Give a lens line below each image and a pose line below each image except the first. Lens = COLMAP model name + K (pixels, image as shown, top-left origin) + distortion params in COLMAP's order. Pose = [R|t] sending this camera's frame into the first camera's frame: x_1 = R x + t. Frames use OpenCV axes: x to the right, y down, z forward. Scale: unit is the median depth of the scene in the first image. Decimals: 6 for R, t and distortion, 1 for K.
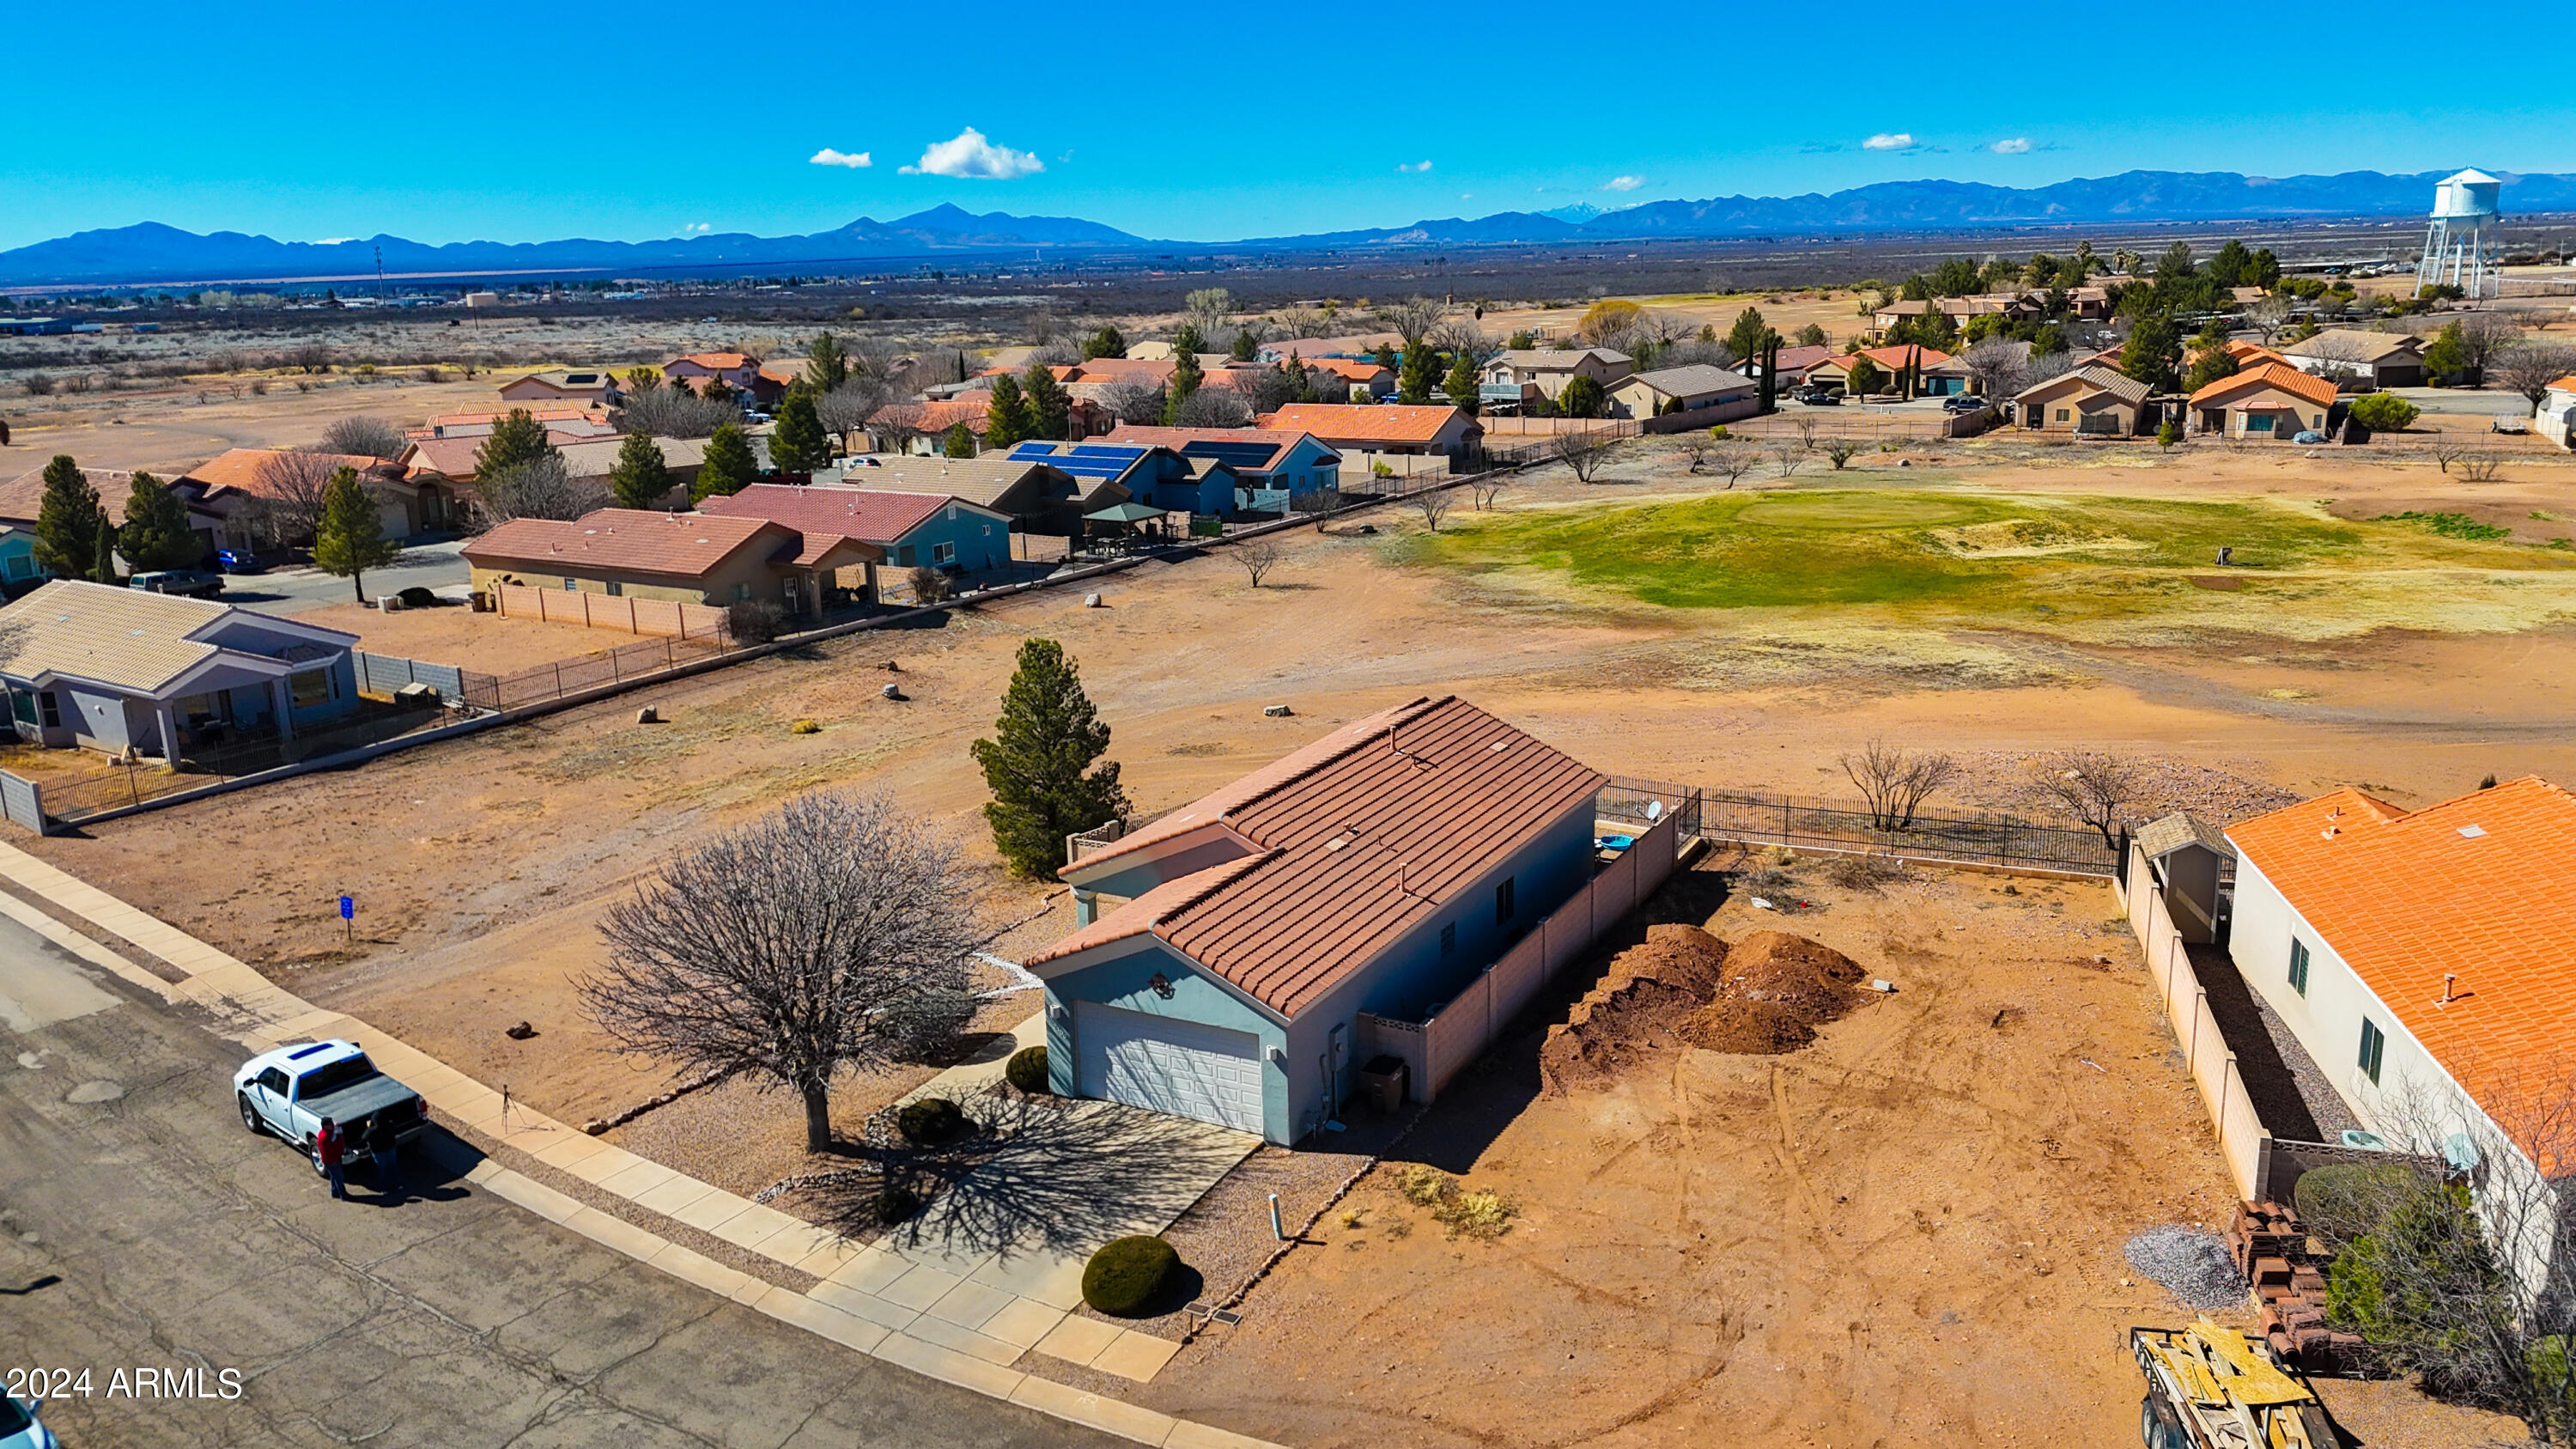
lens RADIAL K [[1875.1, 0, 1288.0], [0, 1875.1, 724.5], [0, 0, 1]] dist [0.103609, -0.134581]
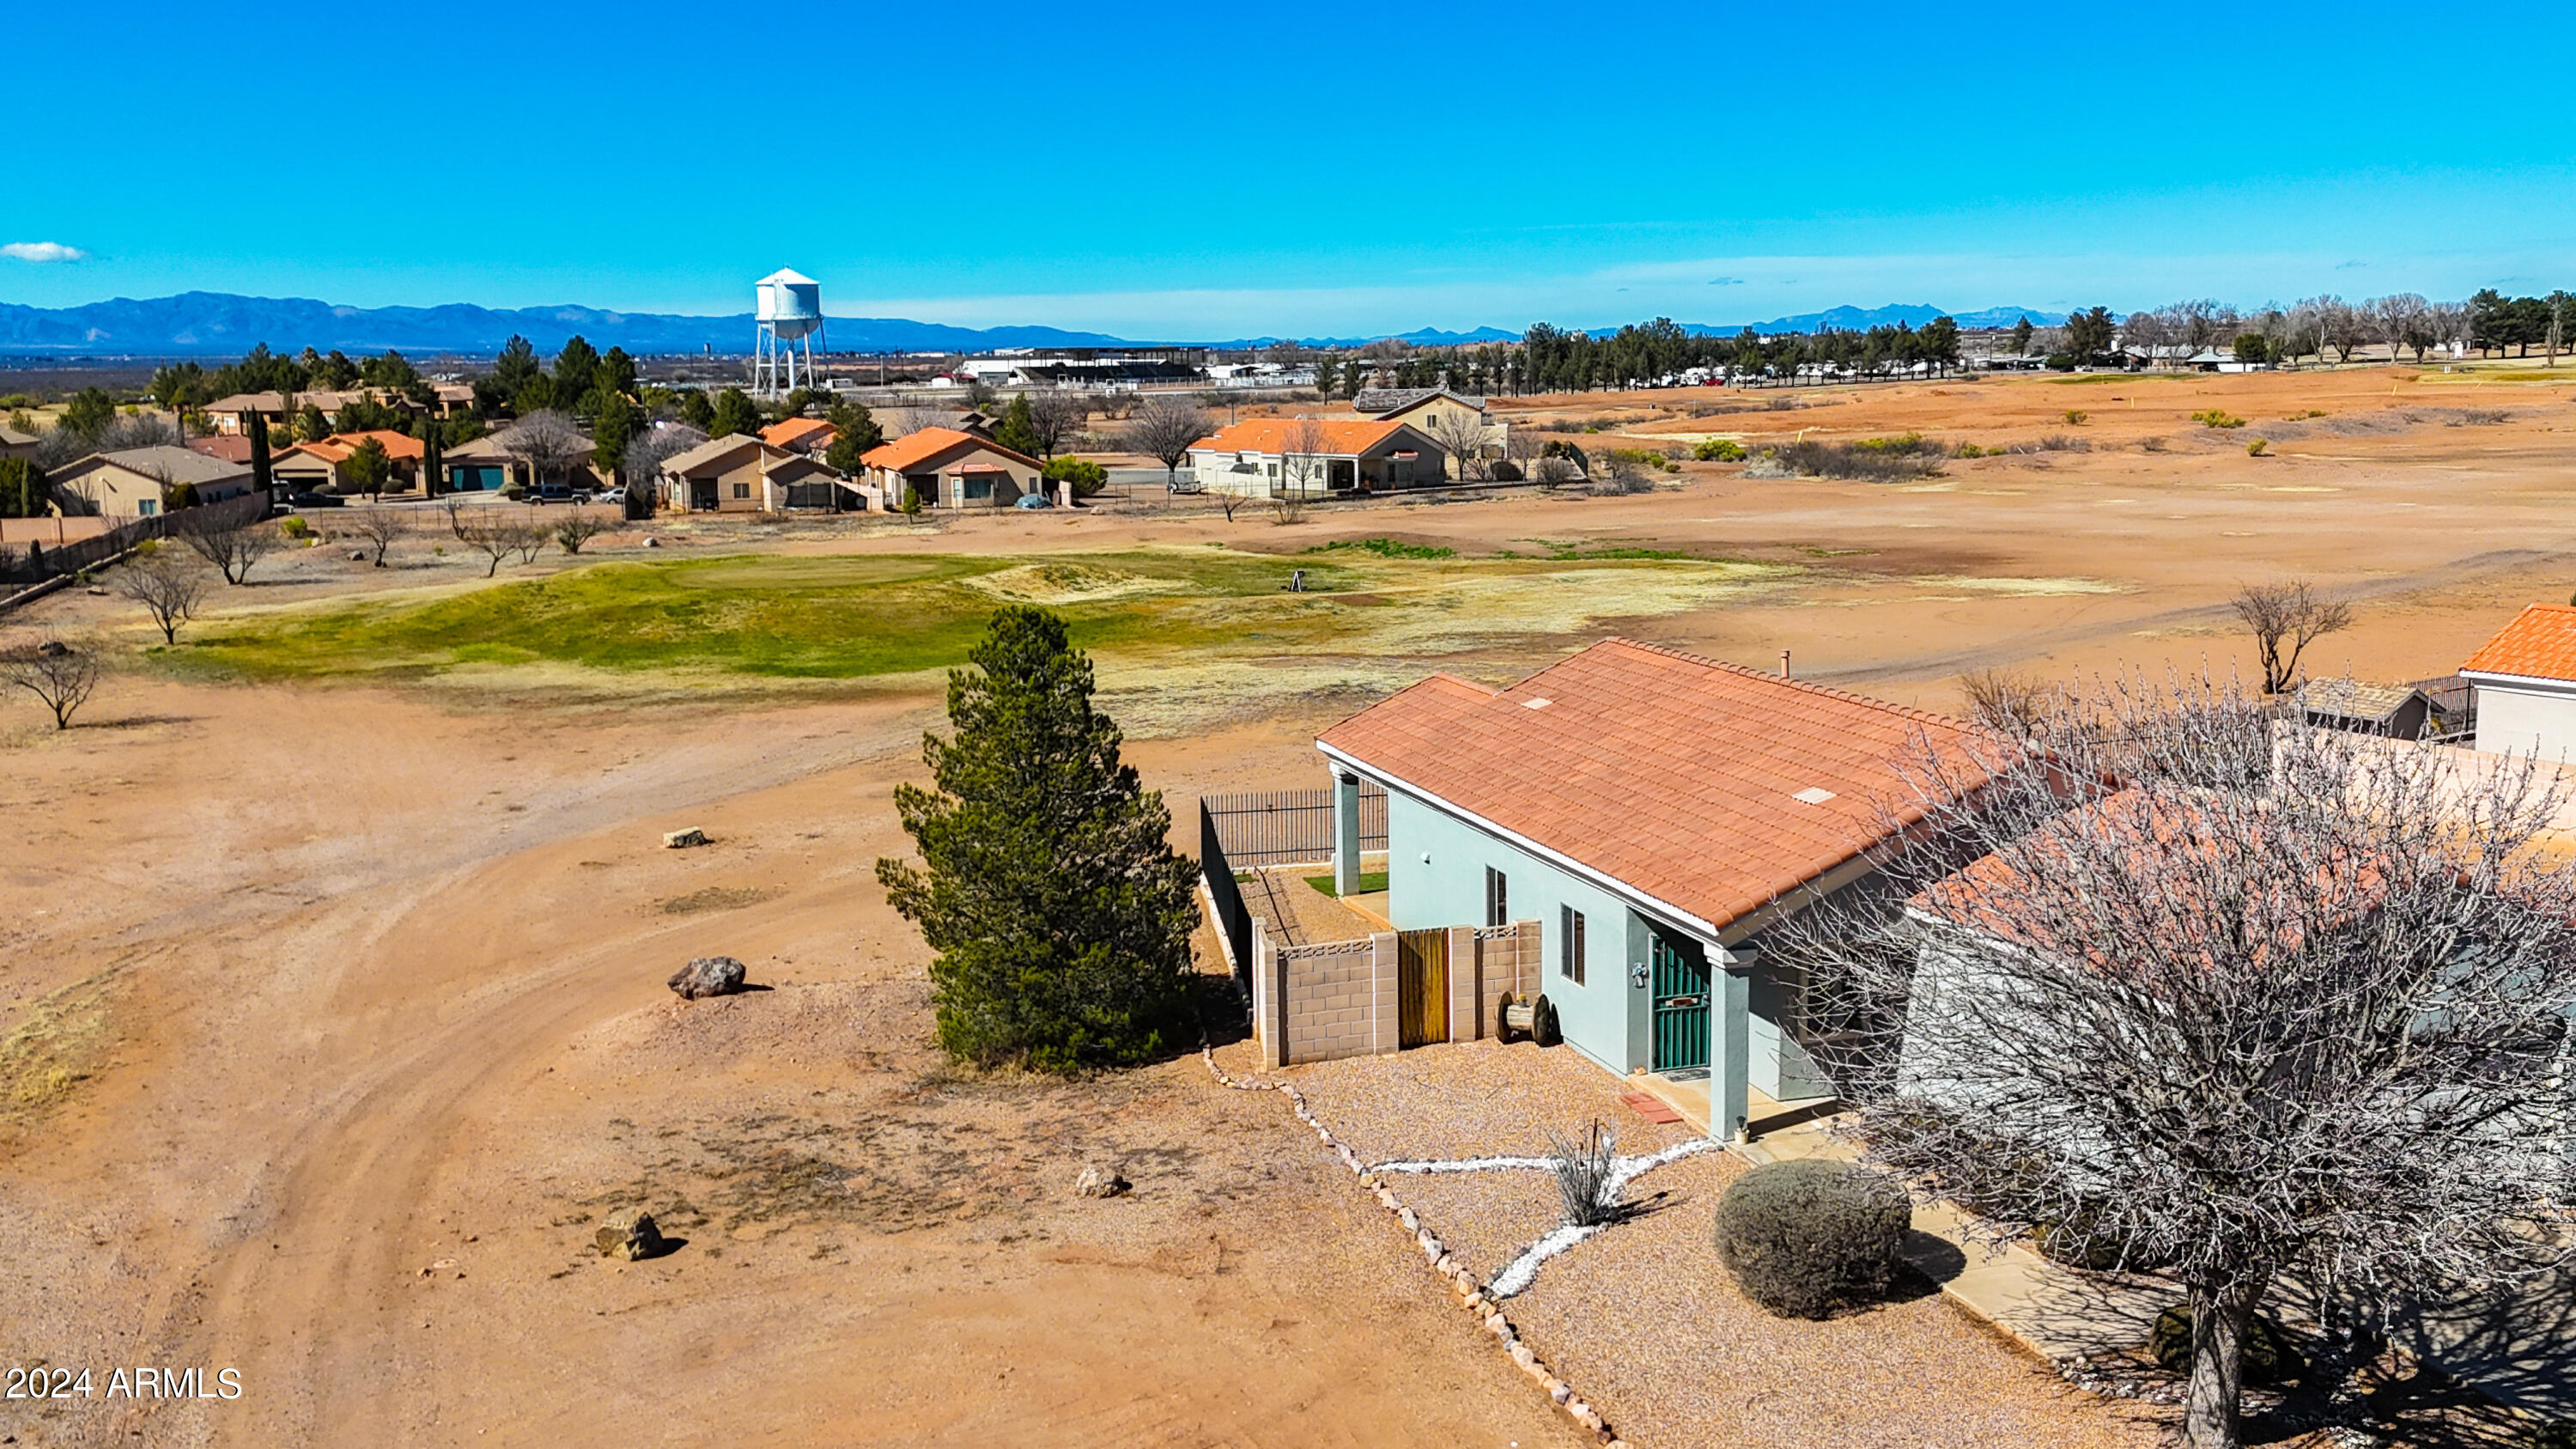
lens RADIAL K [[2421.1, 0, 1288.0], [0, 2421.1, 724.5], [0, 0, 1]] dist [0.111449, -0.162073]
pose [[0.689349, -0.094609, 0.718225, -0.313129], [0.170835, 0.984704, -0.034255, 0.011729], [-0.703998, 0.146311, 0.694967, 0.272332]]
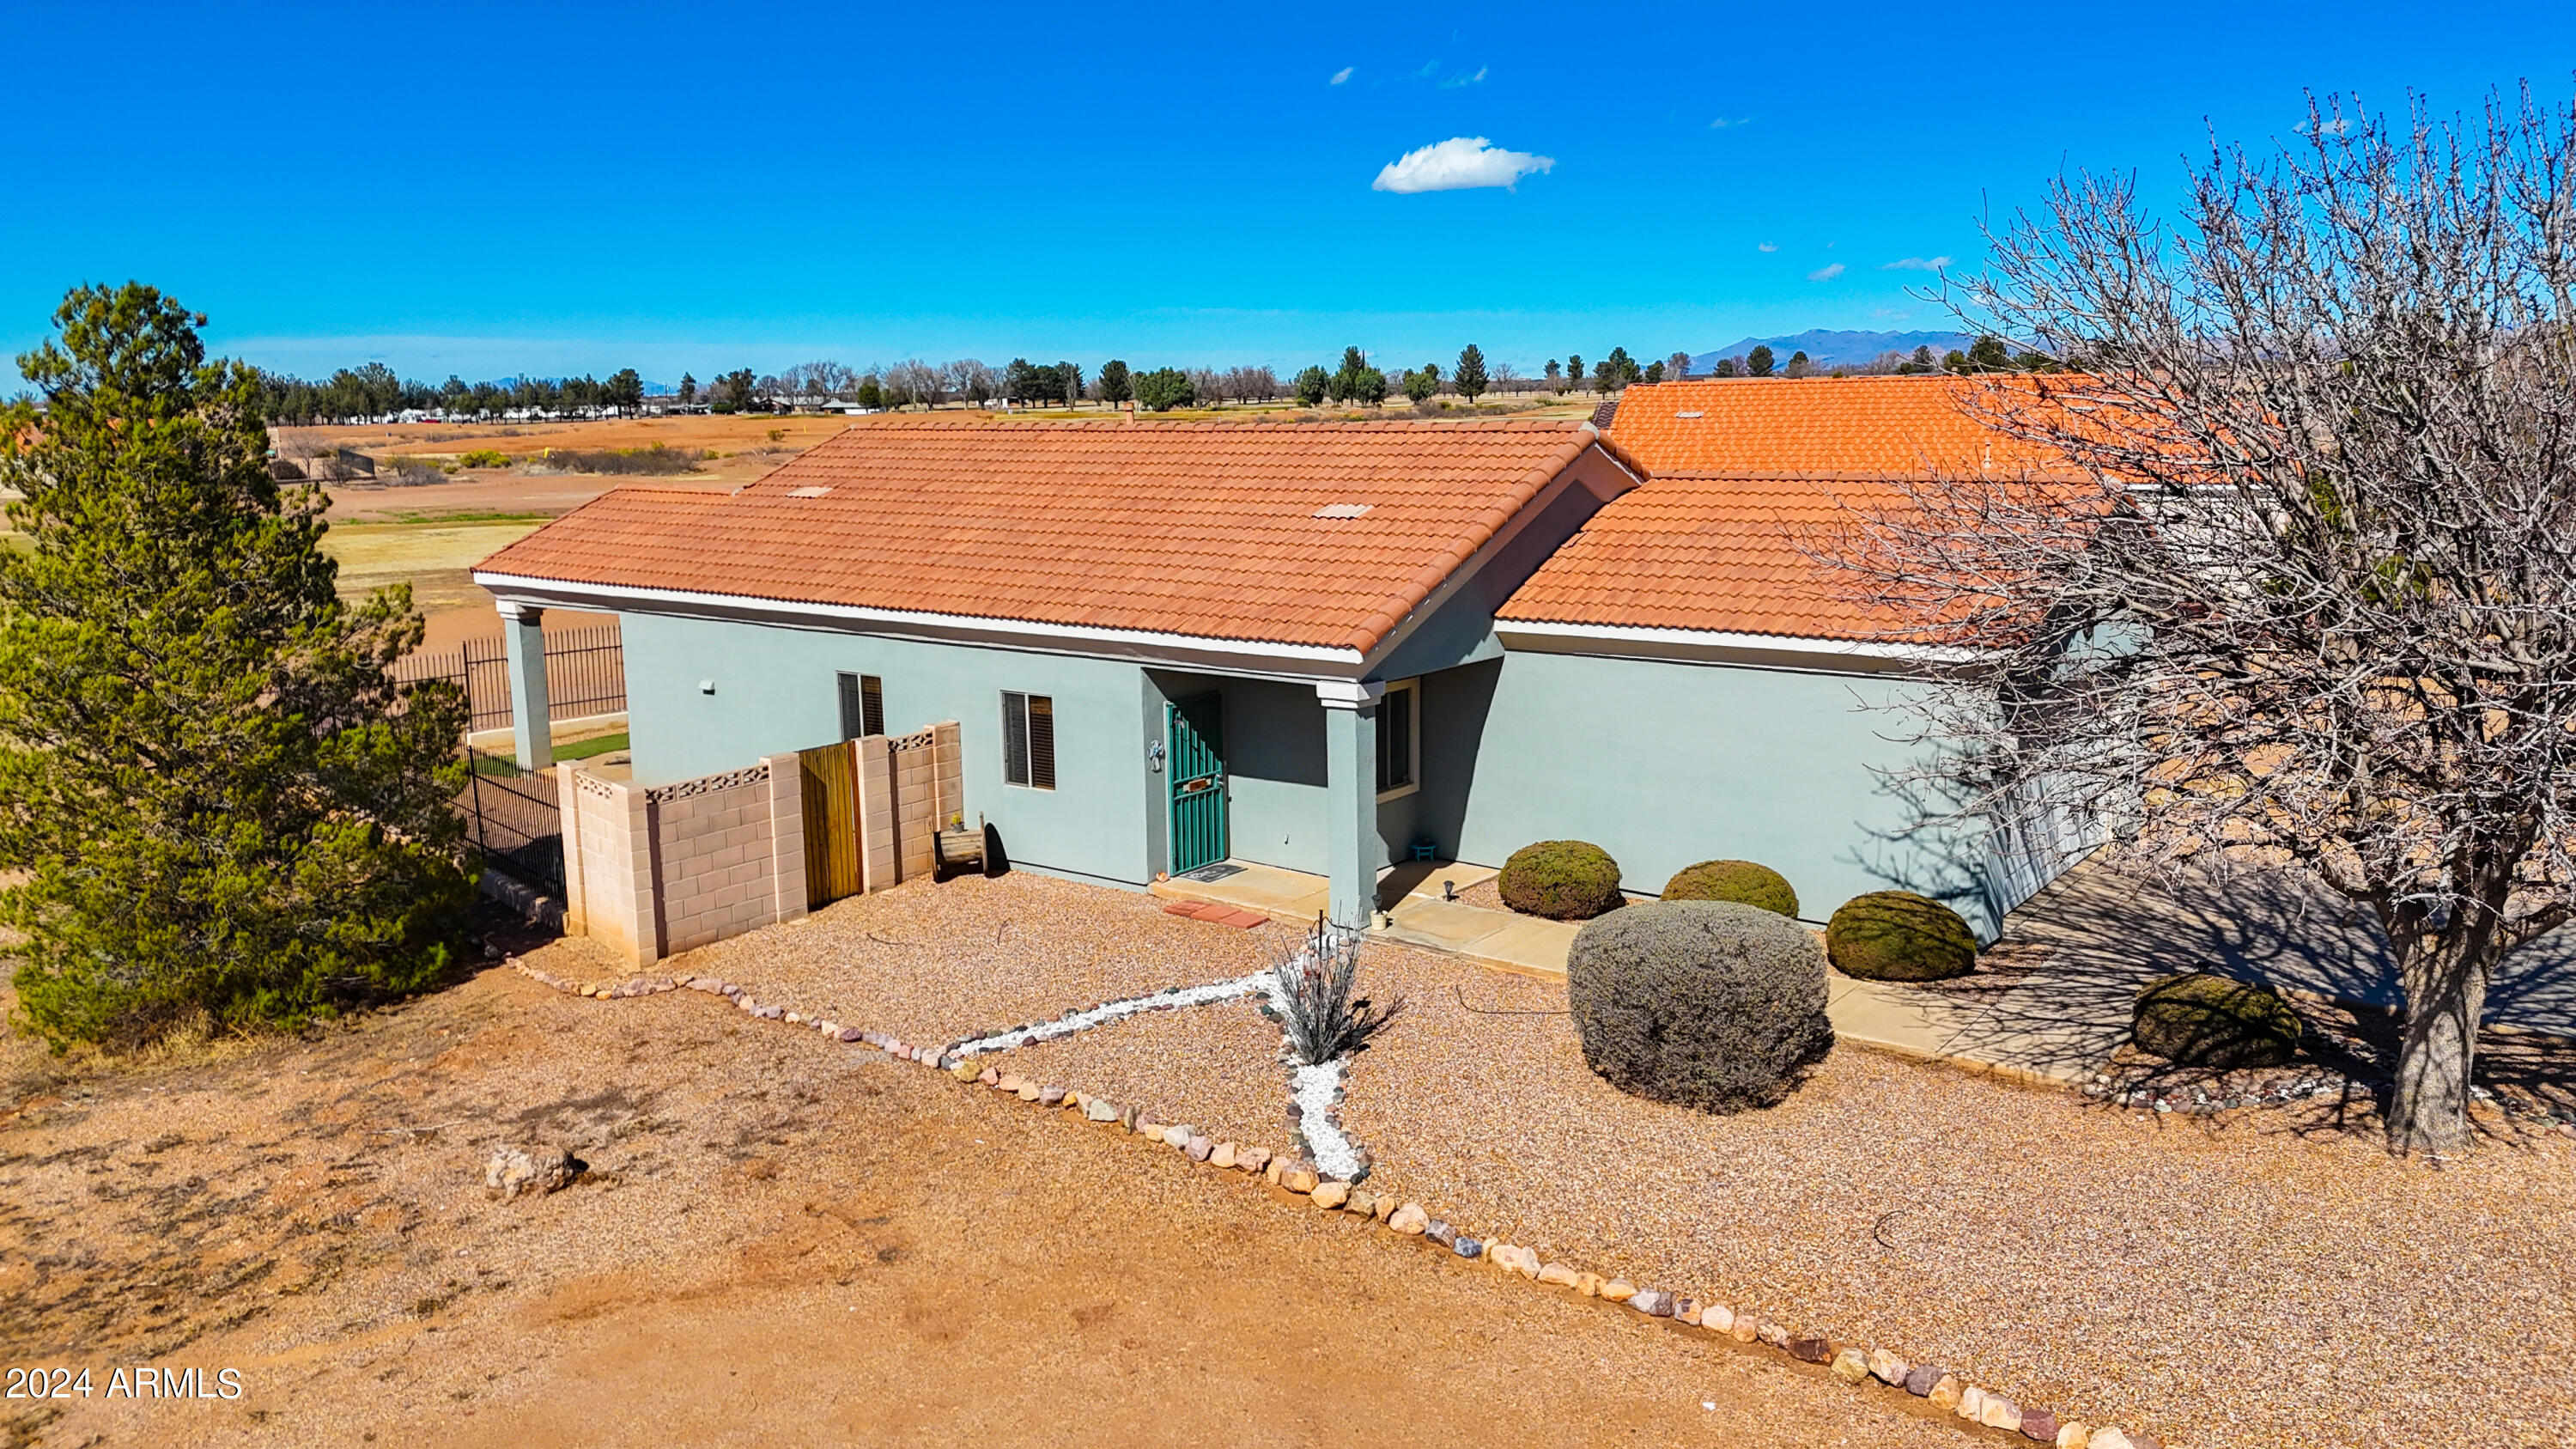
lens RADIAL K [[1875.1, 0, 1288.0], [0, 1875.1, 724.5], [0, 0, 1]] dist [0.103609, -0.134581]
pose [[0.155314, -0.146232, 0.976982, -0.237387], [0.248989, 0.962848, 0.104534, 0.021660], [-0.955972, 0.227023, 0.185954, 0.427073]]
